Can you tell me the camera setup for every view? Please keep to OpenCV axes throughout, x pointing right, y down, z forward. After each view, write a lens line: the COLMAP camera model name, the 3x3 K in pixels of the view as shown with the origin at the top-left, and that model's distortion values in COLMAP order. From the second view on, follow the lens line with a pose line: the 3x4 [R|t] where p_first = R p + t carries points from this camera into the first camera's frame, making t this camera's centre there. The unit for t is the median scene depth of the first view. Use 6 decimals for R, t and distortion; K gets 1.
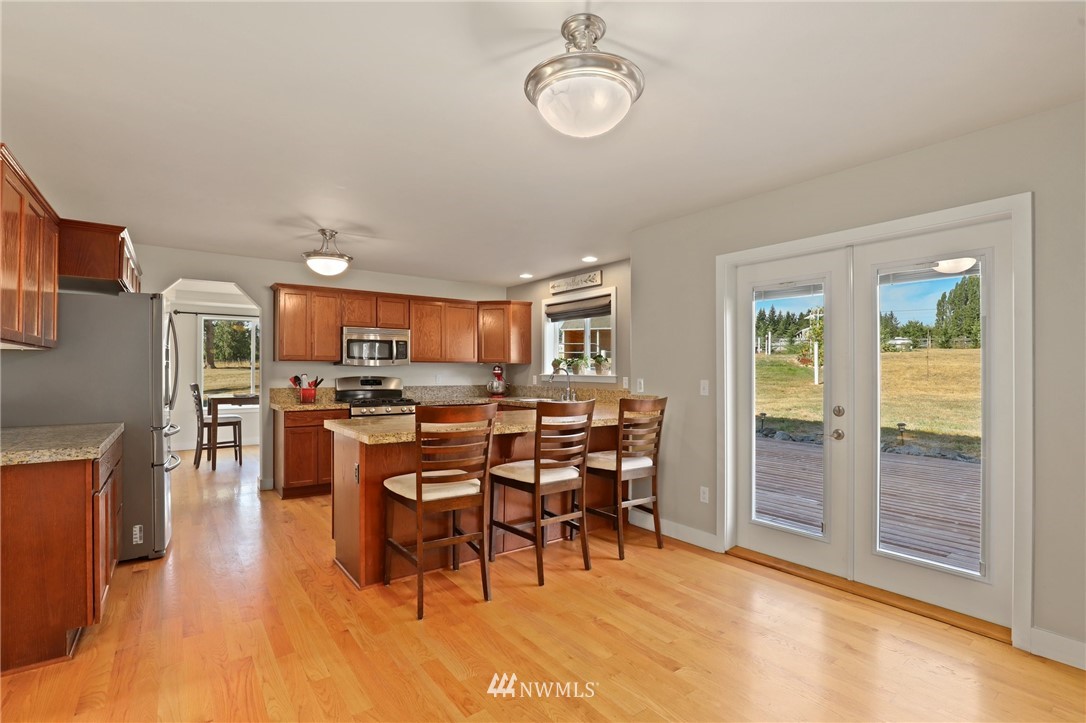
lens RADIAL K [[514.4, 0, 549.2], [0, 514.4, 372.6], [0, 0, 1]] dist [-0.027771, 0.000215]
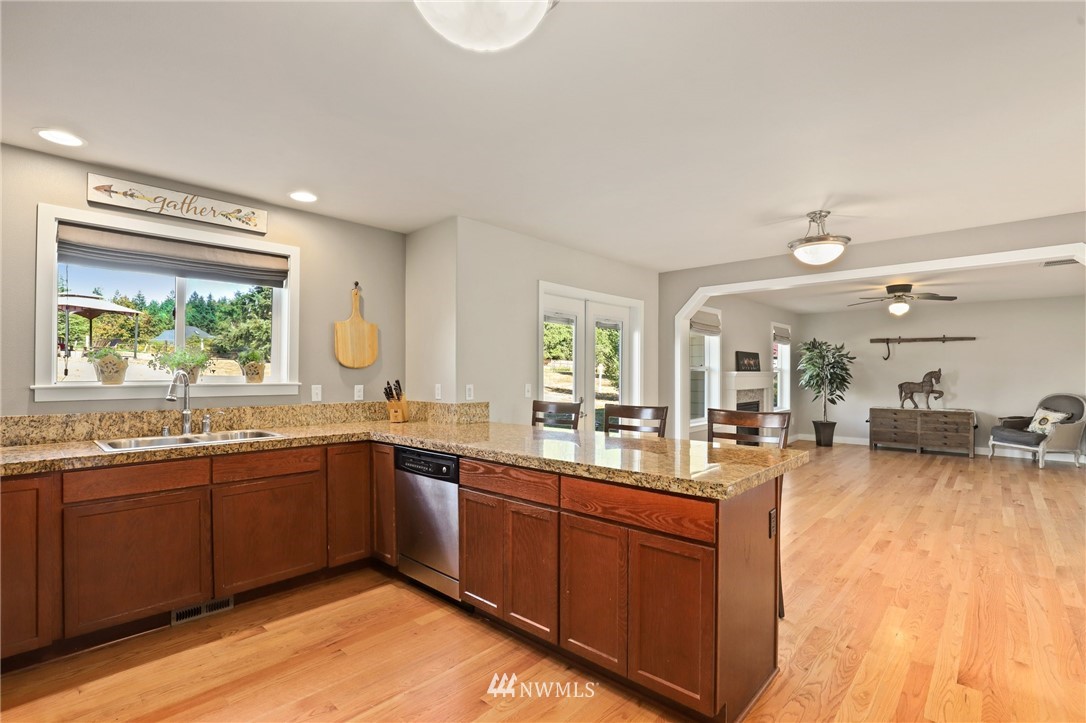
lens RADIAL K [[502.8, 0, 546.6], [0, 502.8, 370.1], [0, 0, 1]] dist [-0.029104, 0.000665]
pose [[-0.193952, 0.000567, 0.981011, -0.525321], [-0.002724, 0.999996, -0.001116, -0.009560], [-0.981007, -0.002888, -0.193950, 0.759075]]
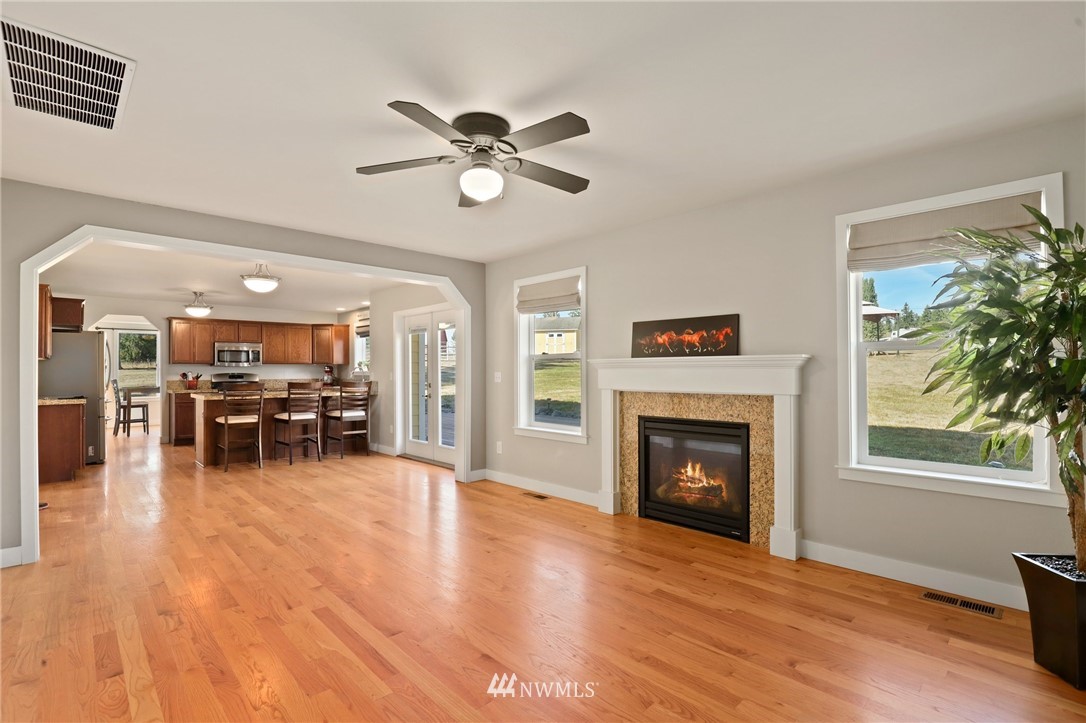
lens RADIAL K [[502.8, 0, 546.6], [0, 502.8, 370.1], [0, 0, 1]] dist [-0.029104, 0.000665]
pose [[0.991321, -0.006863, 0.131285, 0.411794], [0.007184, 0.999972, -0.001968, 0.008361], [-0.131267, 0.002894, 0.991343, -0.663986]]
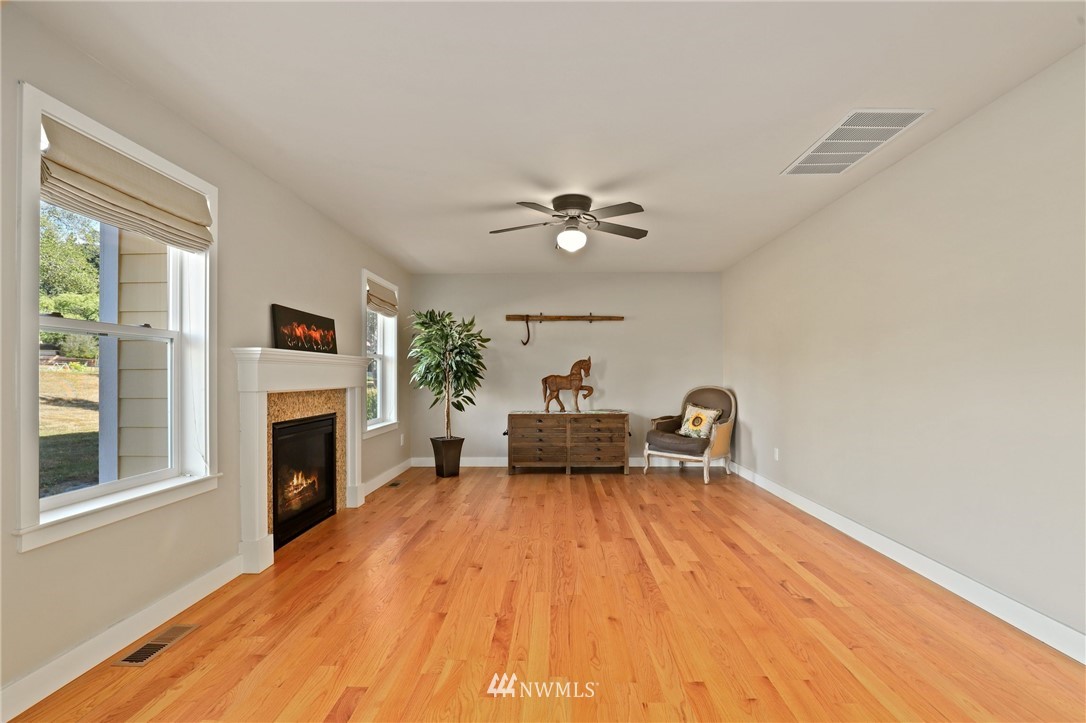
lens RADIAL K [[502.8, 0, 546.6], [0, 502.8, 370.1], [0, 0, 1]] dist [-0.029104, 0.000665]
pose [[-0.791274, 0.006424, 0.611428, 0.049884], [0.002060, 0.999967, -0.007840, 0.018181], [-0.611458, -0.004944, -0.791261, 0.289108]]
